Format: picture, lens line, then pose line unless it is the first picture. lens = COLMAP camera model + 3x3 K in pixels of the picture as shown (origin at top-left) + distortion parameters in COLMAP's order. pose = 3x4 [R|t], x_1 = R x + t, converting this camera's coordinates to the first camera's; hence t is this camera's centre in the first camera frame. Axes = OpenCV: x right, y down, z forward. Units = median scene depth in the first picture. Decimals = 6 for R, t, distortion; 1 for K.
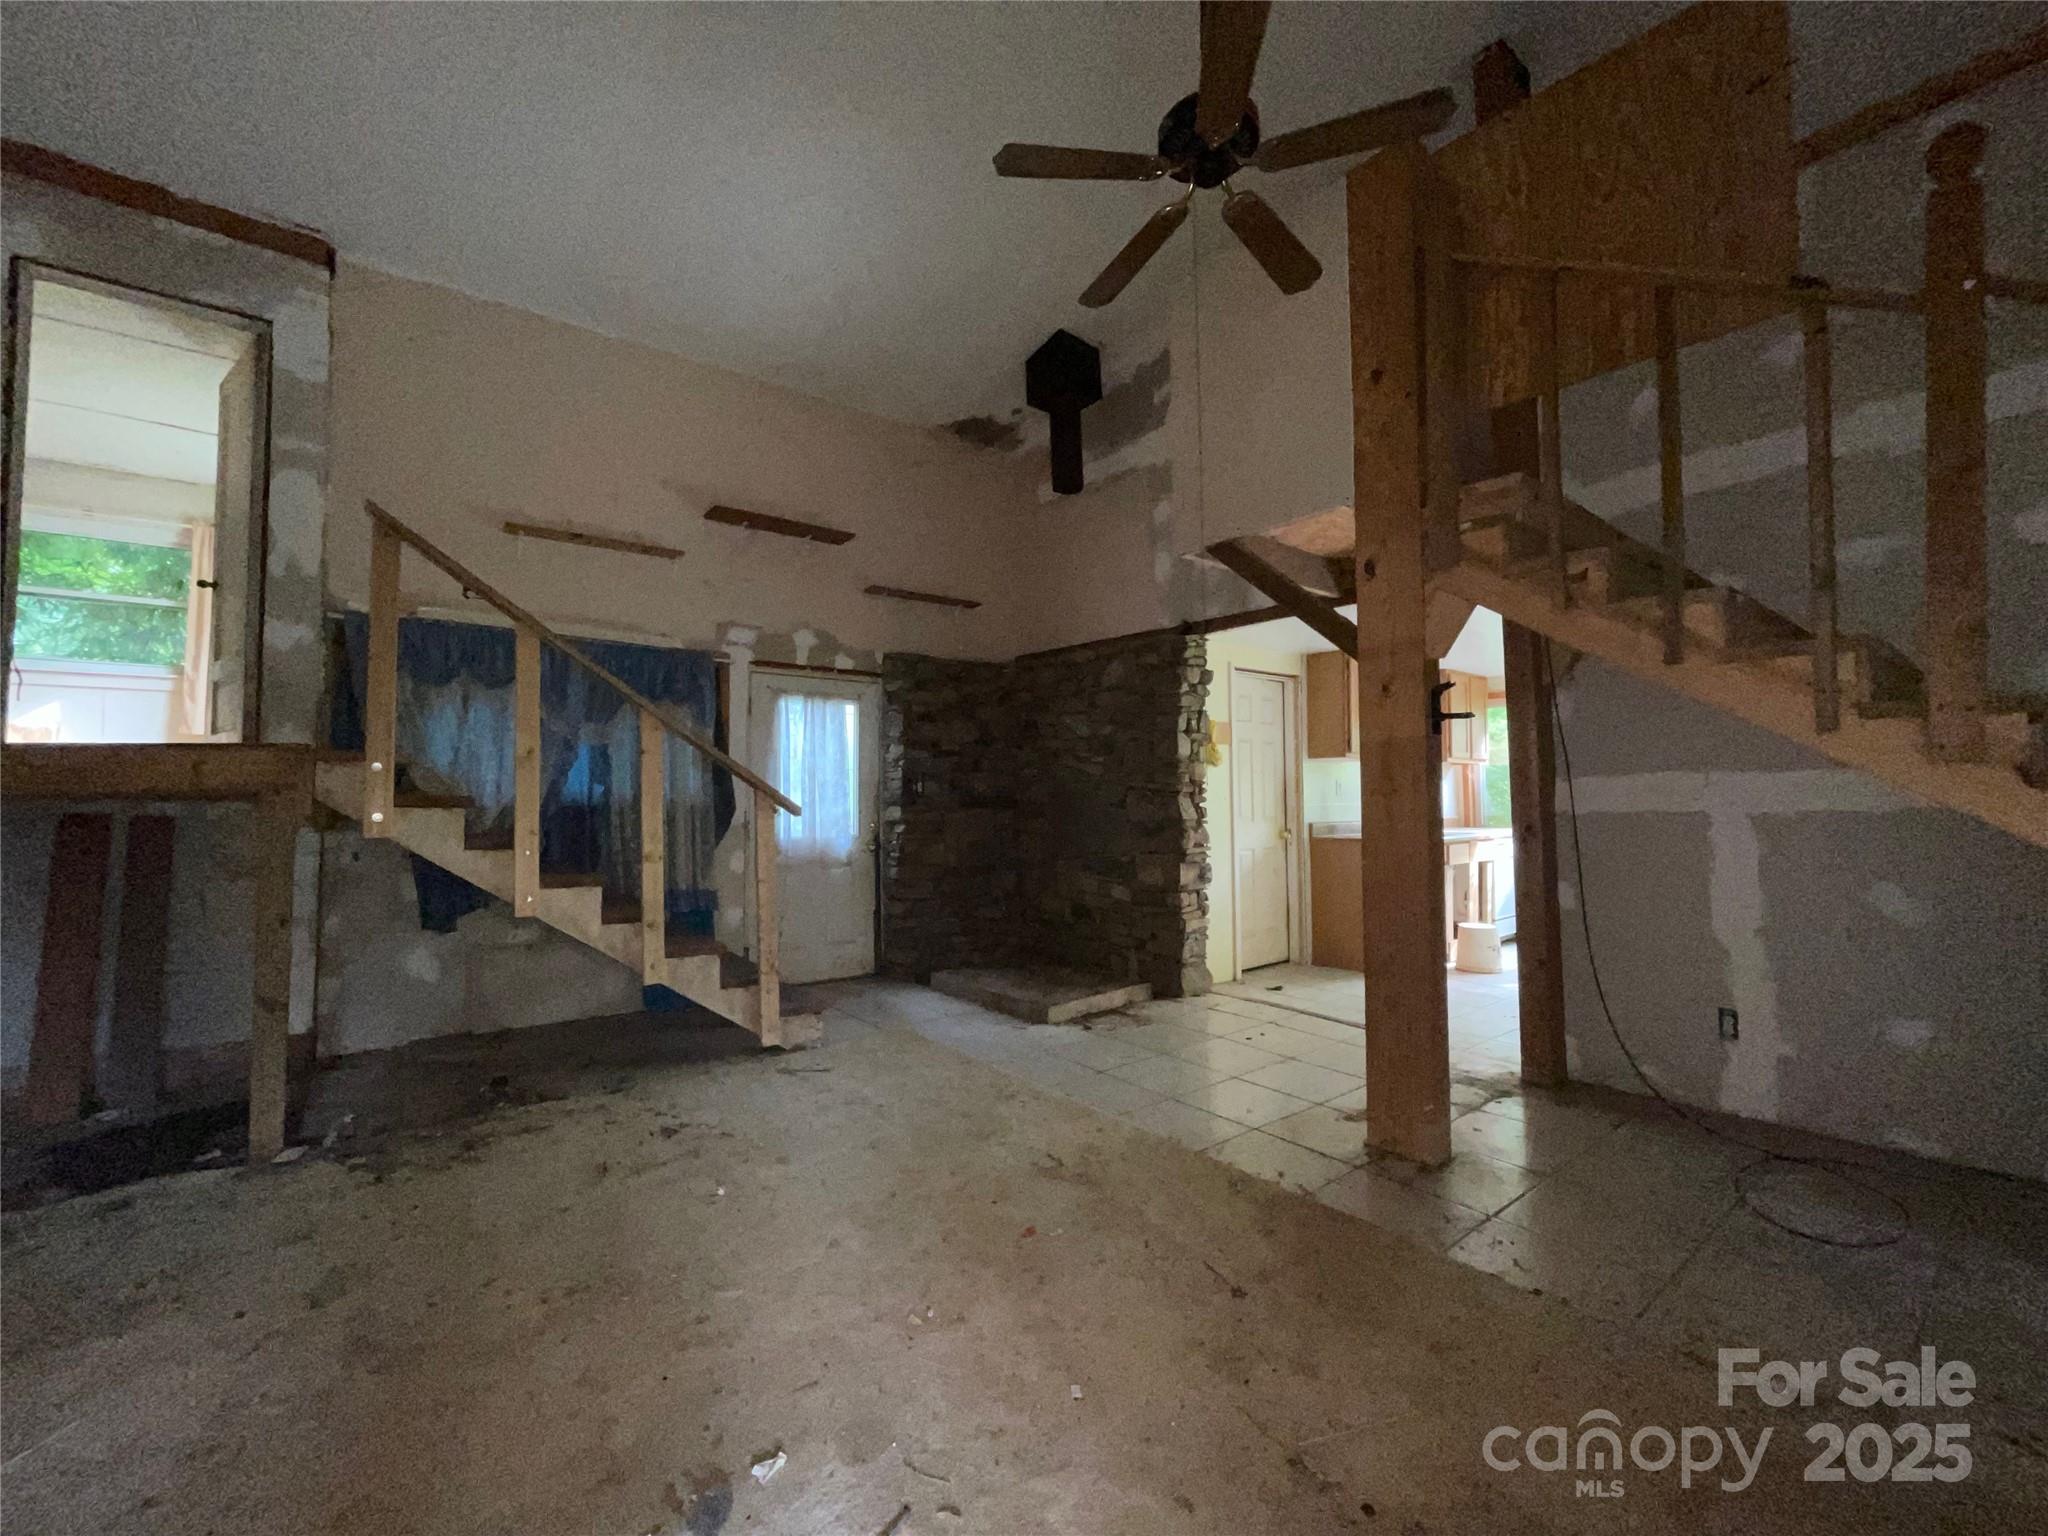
lens RADIAL K [[830.4, 0, 1018.5], [0, 830.4, 763.4], [0, 0, 1]] dist [0.000614, -0.000050]
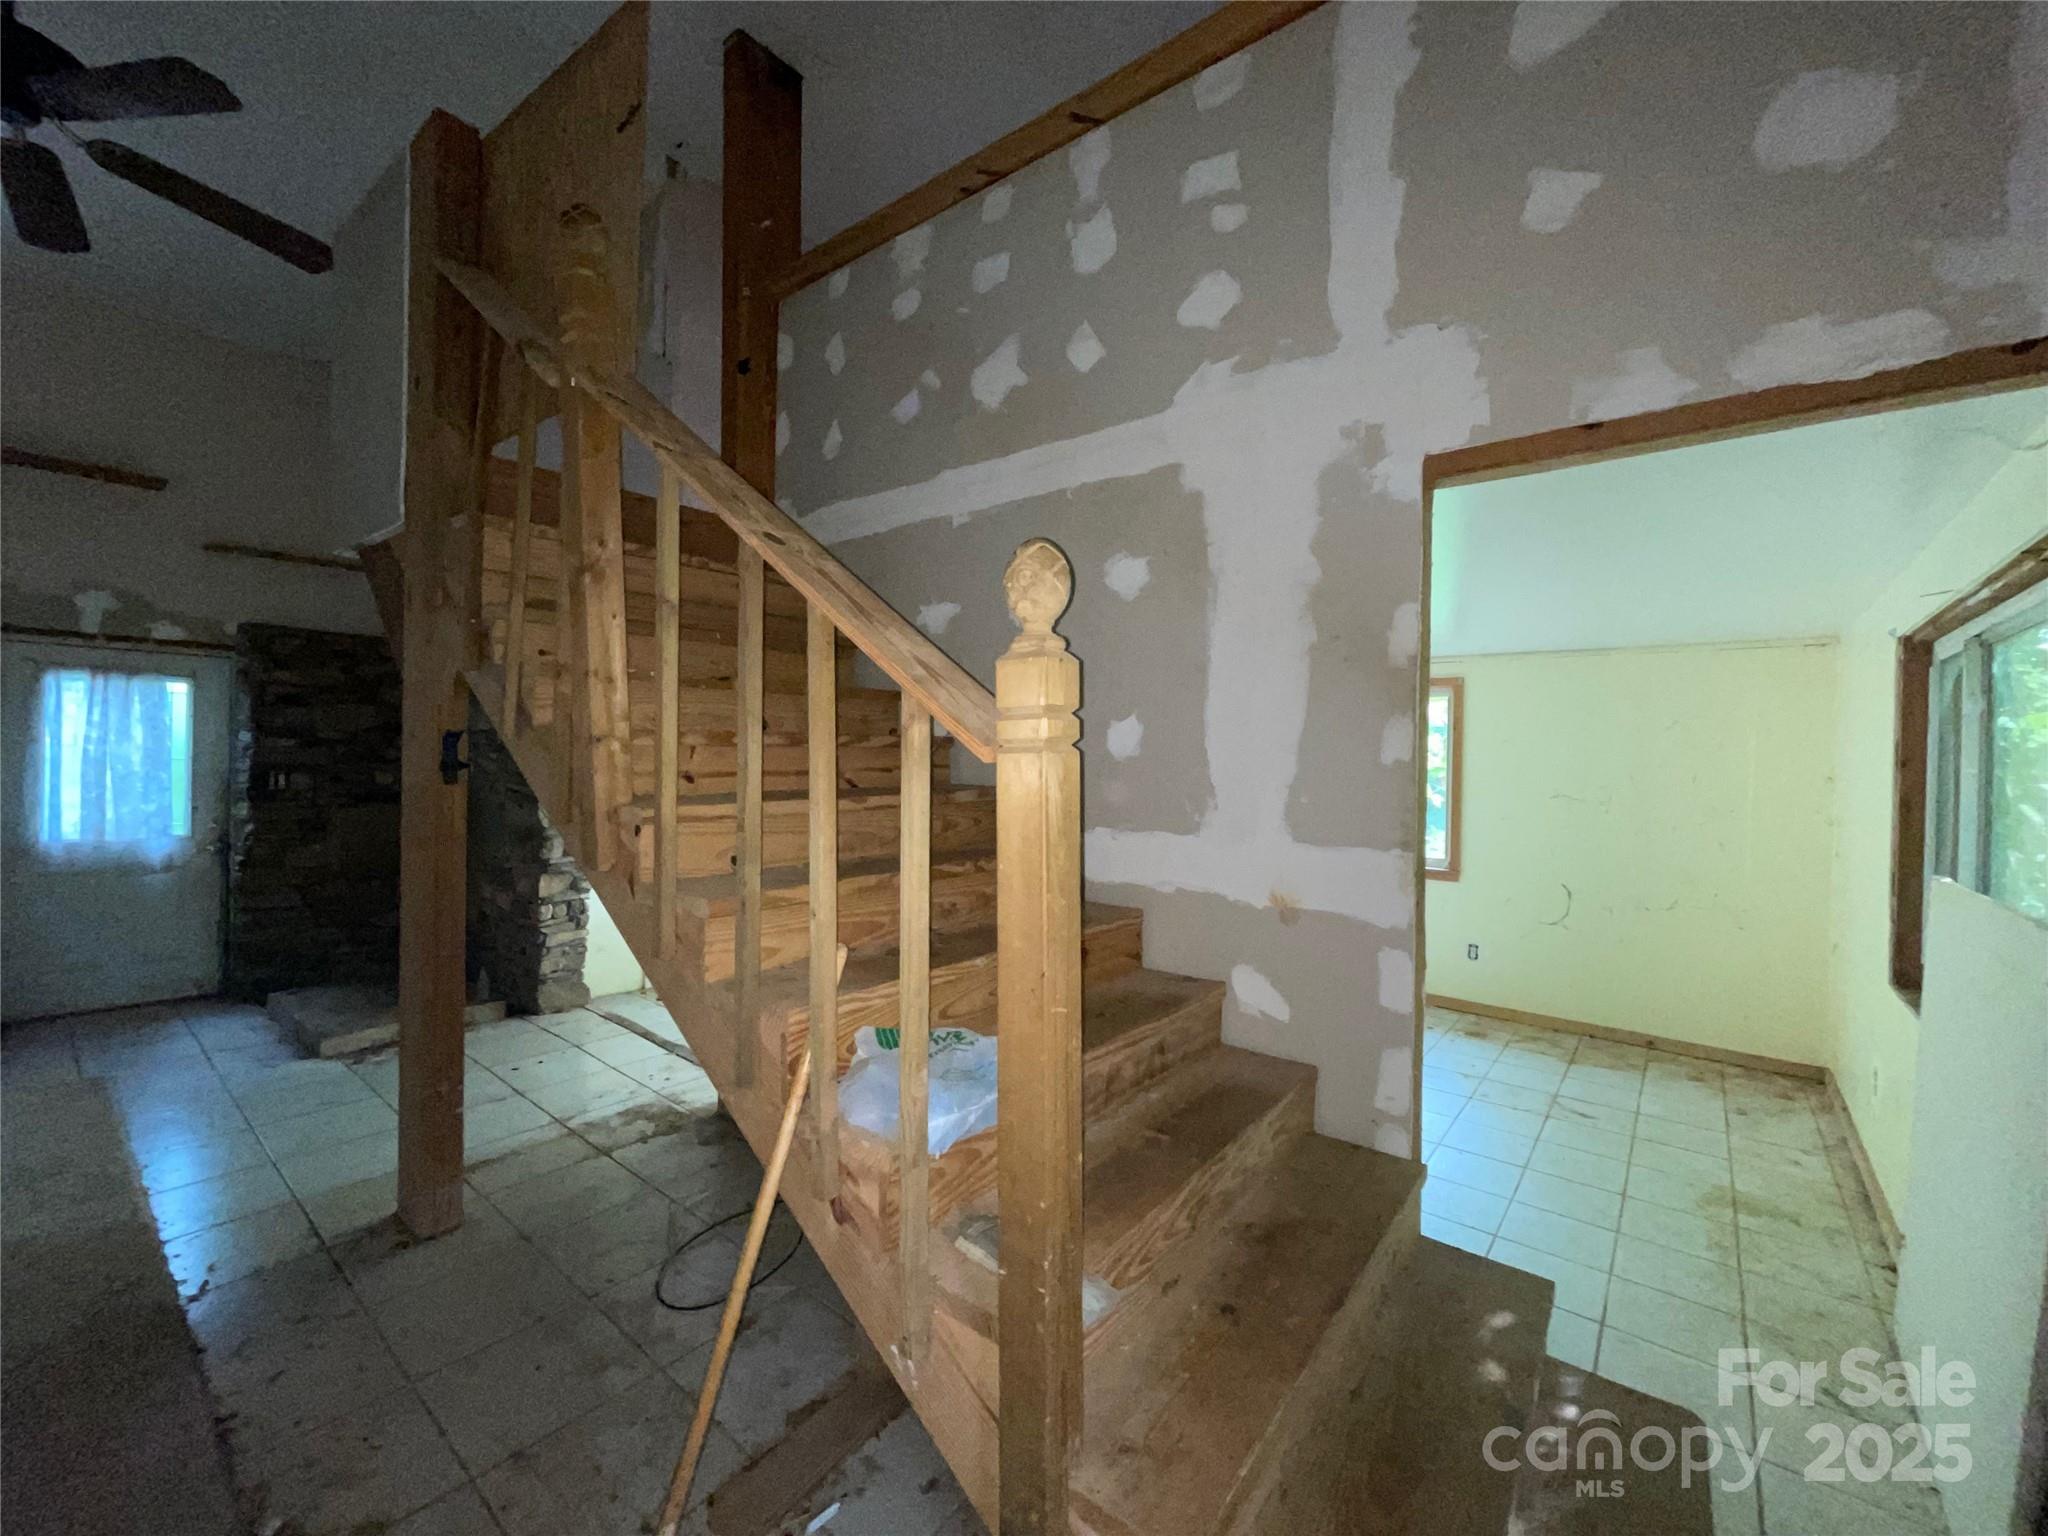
lens RADIAL K [[830.4, 0, 1018.5], [0, 830.4, 763.4], [0, 0, 1]] dist [0.000614, -0.000050]
pose [[0.975230, 0.026271, 0.219627, 0.465481], [-0.037734, 0.998127, 0.048162, -0.063287], [-0.217951, -0.055256, 0.974394, -0.020505]]
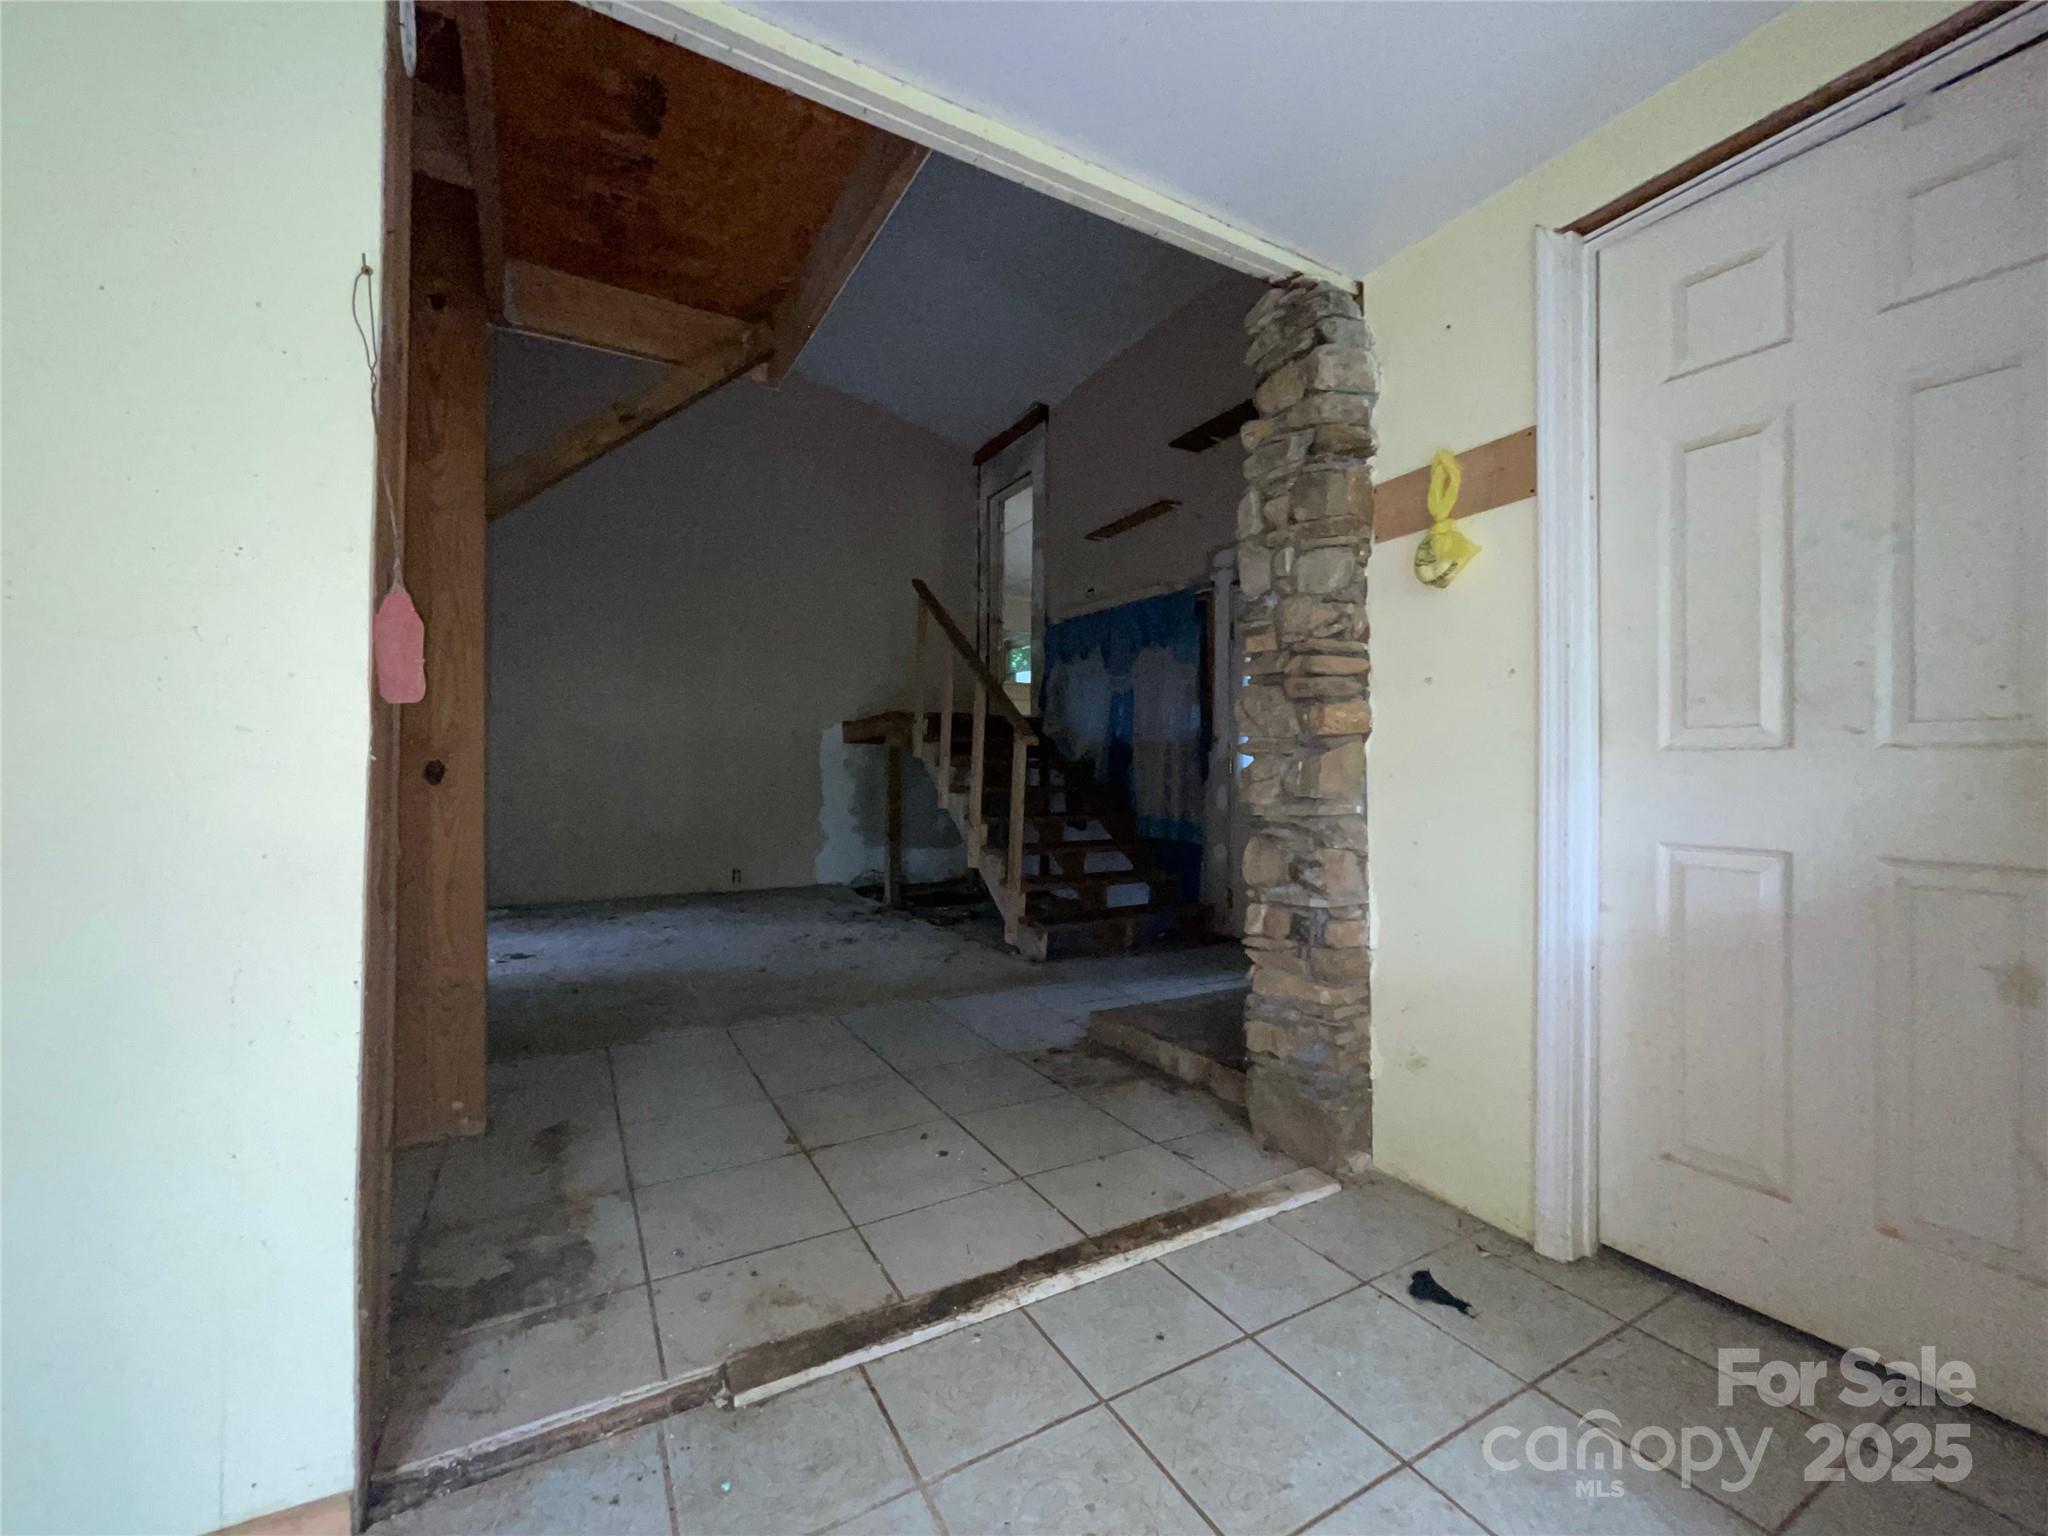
lens RADIAL K [[830.4, 0, 1018.5], [0, 830.4, 763.4], [0, 0, 1]] dist [0.000614, -0.000050]
pose [[-0.148489, -0.002429, -0.988911, 0.599281], [0.038876, 0.999210, -0.008292, 0.073232], [0.988150, -0.039676, -0.148278, 0.861496]]
